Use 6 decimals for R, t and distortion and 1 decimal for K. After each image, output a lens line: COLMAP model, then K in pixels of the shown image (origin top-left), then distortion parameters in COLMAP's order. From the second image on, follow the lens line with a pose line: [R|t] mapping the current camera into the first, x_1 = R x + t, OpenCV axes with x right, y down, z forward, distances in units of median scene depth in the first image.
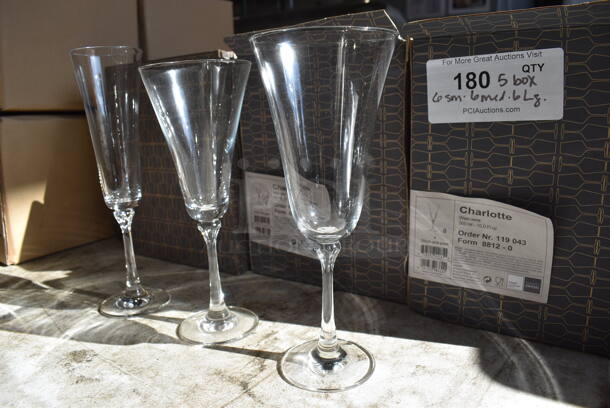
lens RADIAL K [[466.0, 0, 308.4], [0, 466.0, 204.1], [0, 0, 1]] dist [-0.090358, 0.001050]
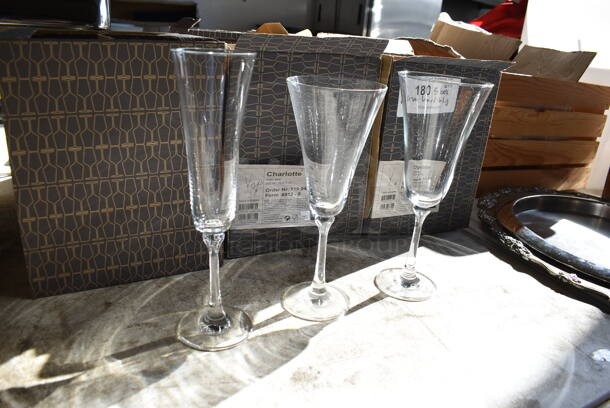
lens RADIAL K [[466.0, 0, 303.8], [0, 466.0, 206.9], [0, 0, 1]] dist [-0.090358, 0.001050]
pose [[0.504129, -0.240431, 0.829486, -1.285778], [0.095876, 0.970110, 0.222921, -0.267149], [-0.858290, -0.032853, 0.512112, 0.486037]]
